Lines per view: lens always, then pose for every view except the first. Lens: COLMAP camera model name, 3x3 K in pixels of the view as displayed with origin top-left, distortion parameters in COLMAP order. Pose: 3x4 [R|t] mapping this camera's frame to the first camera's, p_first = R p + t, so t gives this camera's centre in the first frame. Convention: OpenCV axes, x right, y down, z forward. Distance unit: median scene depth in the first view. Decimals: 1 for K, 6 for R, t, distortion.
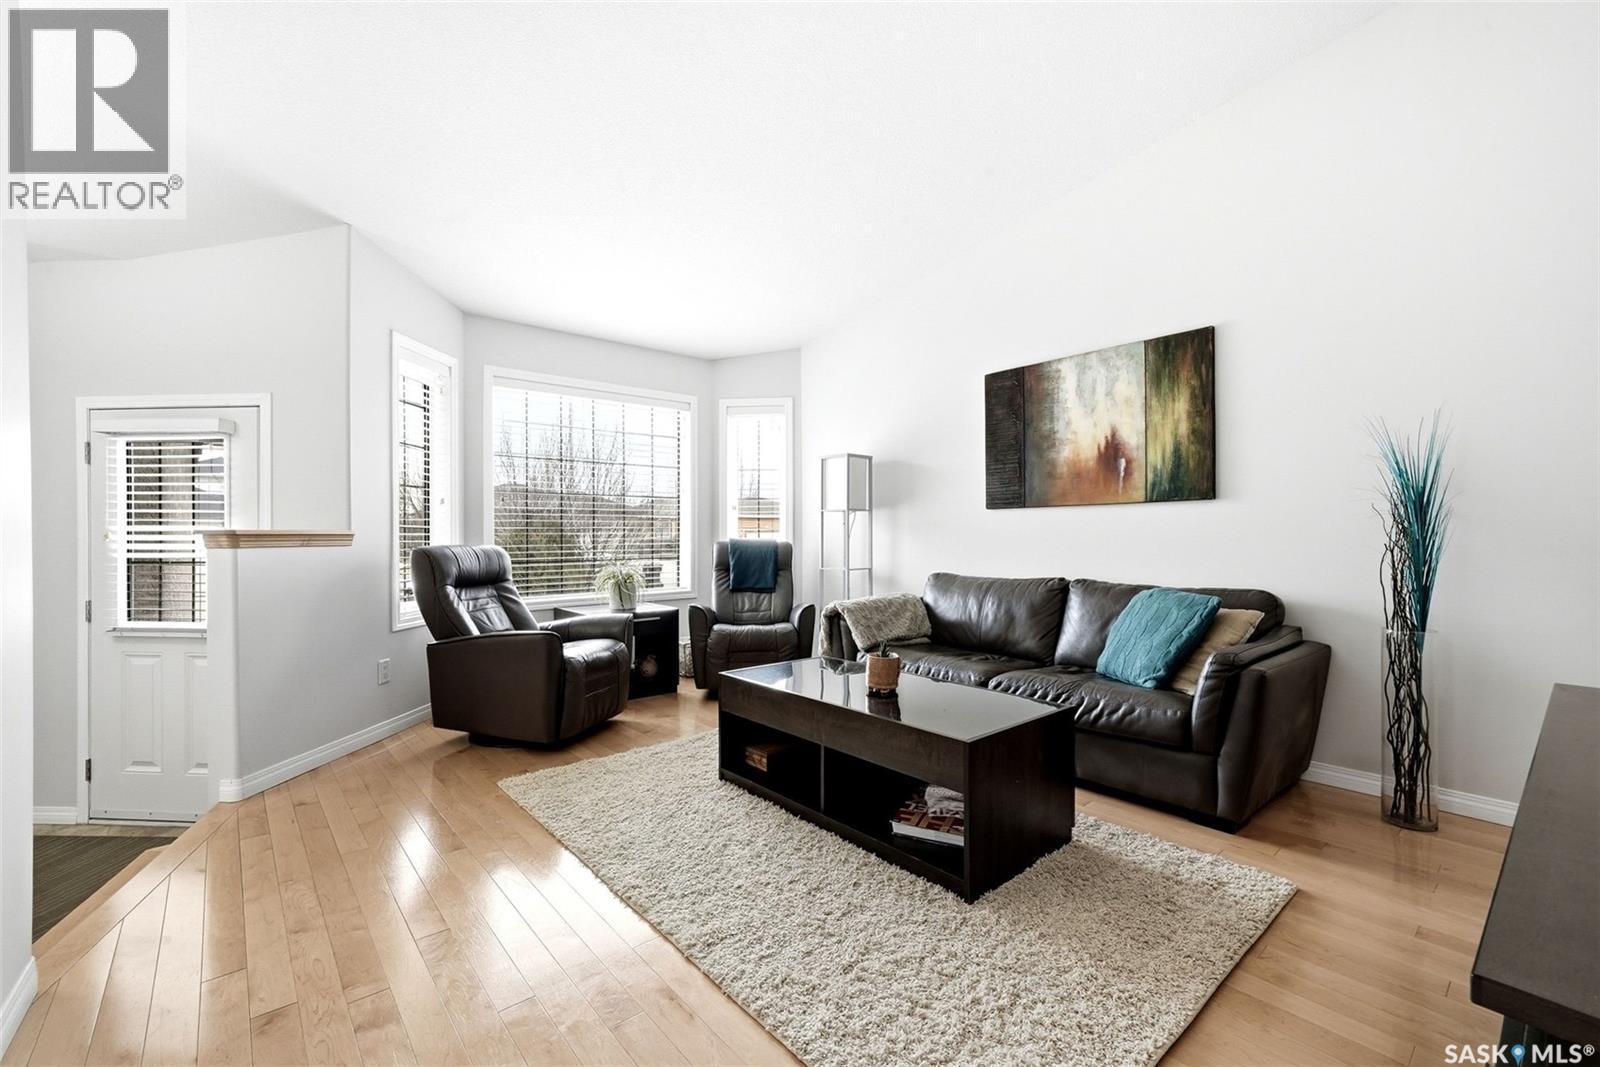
lens RADIAL K [[675.0, 0, 791.3], [0, 675.0, 535.6], [0, 0, 1]] dist [-0.001467, 0.000844]
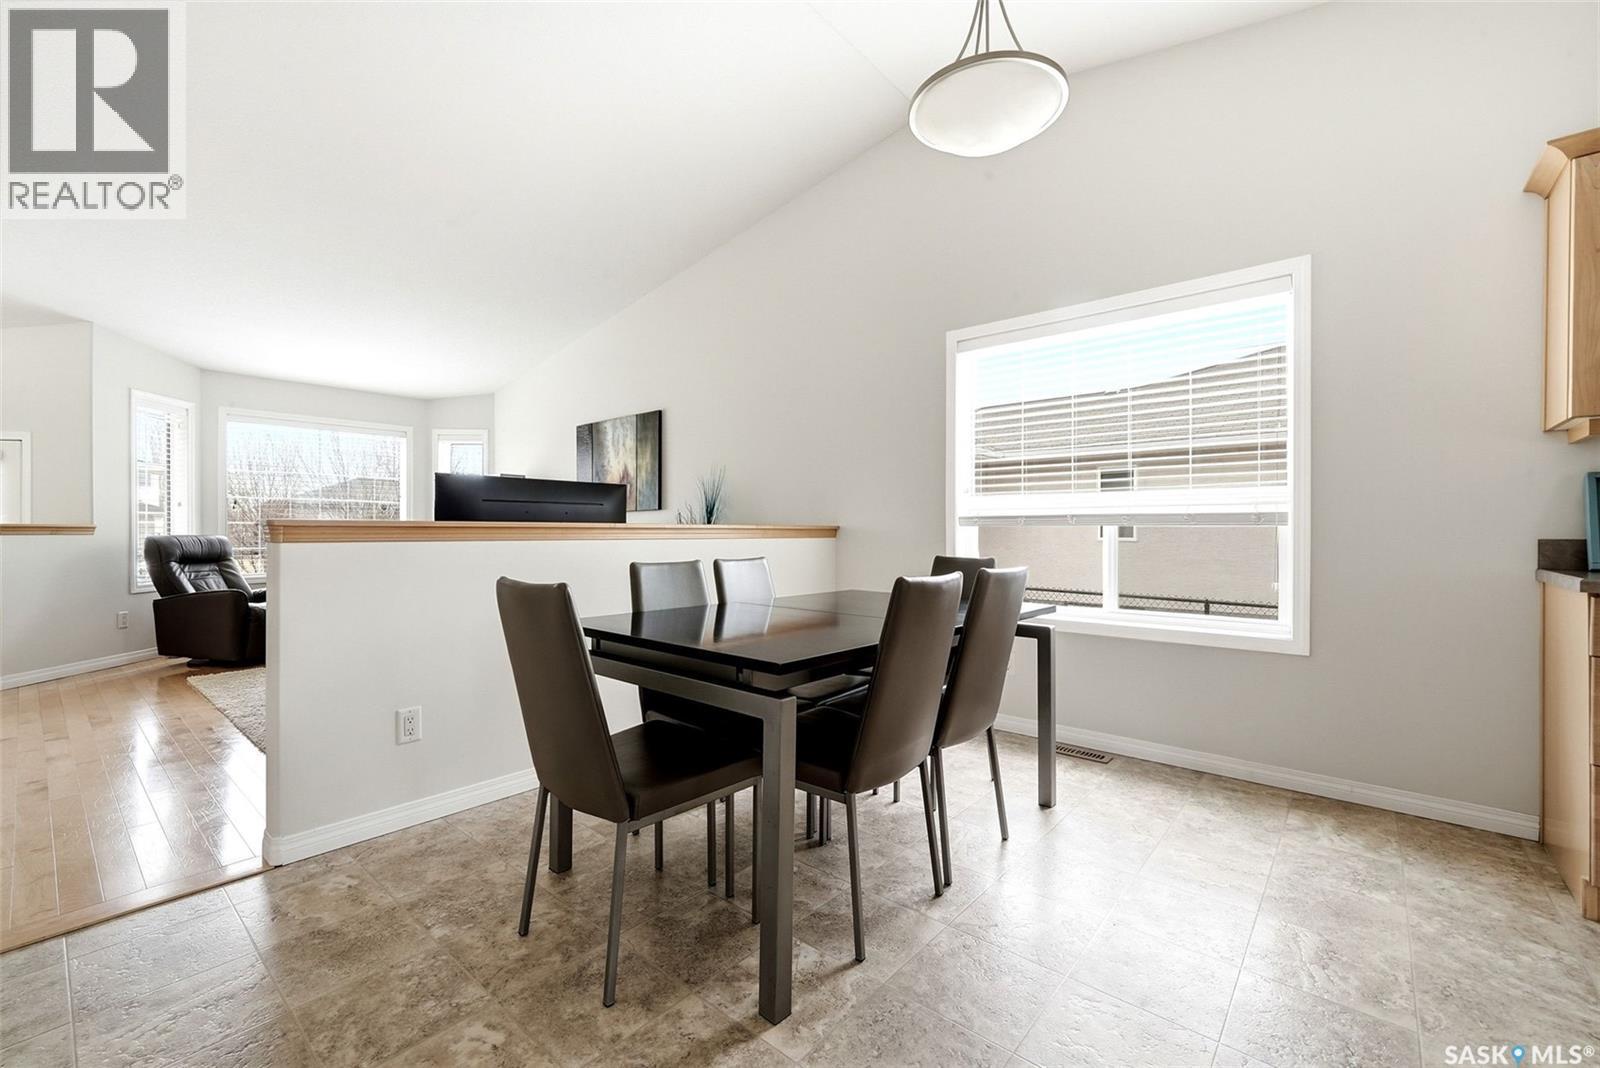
lens RADIAL K [[675.0, 0, 808.8], [0, 675.0, 535.7], [0, 0, 1]] dist [-0.001467, 0.000844]
pose [[0.987395, 0.003341, 0.158242, 0.646208], [-0.003989, 0.999985, 0.003778, 0.005375], [-0.158227, -0.004361, 0.987393, -0.695745]]
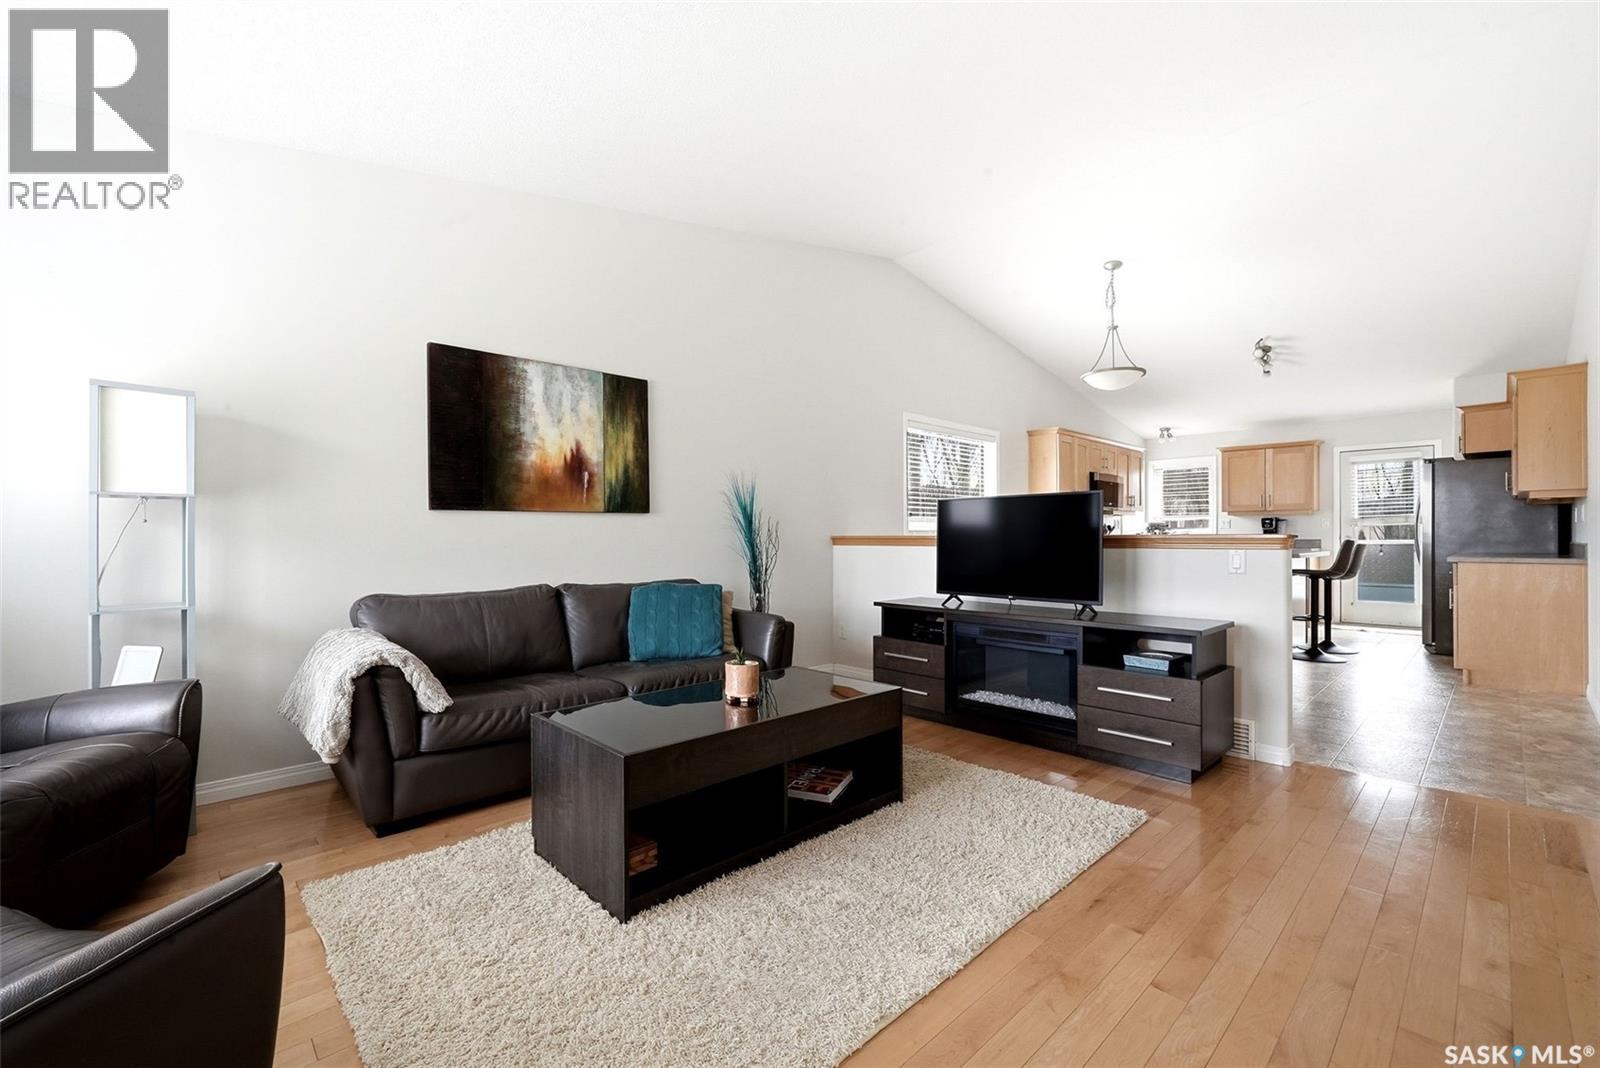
lens RADIAL K [[675.0, 0, 795.5], [0, 675.0, 530.6], [0, 0, 1]] dist [-0.001467, 0.000844]
pose [[-0.058042, 0.010588, 0.998258, -0.611832], [0.004004, 0.999938, -0.010373, -0.004698], [-0.998306, 0.003395, -0.058081, 0.697626]]
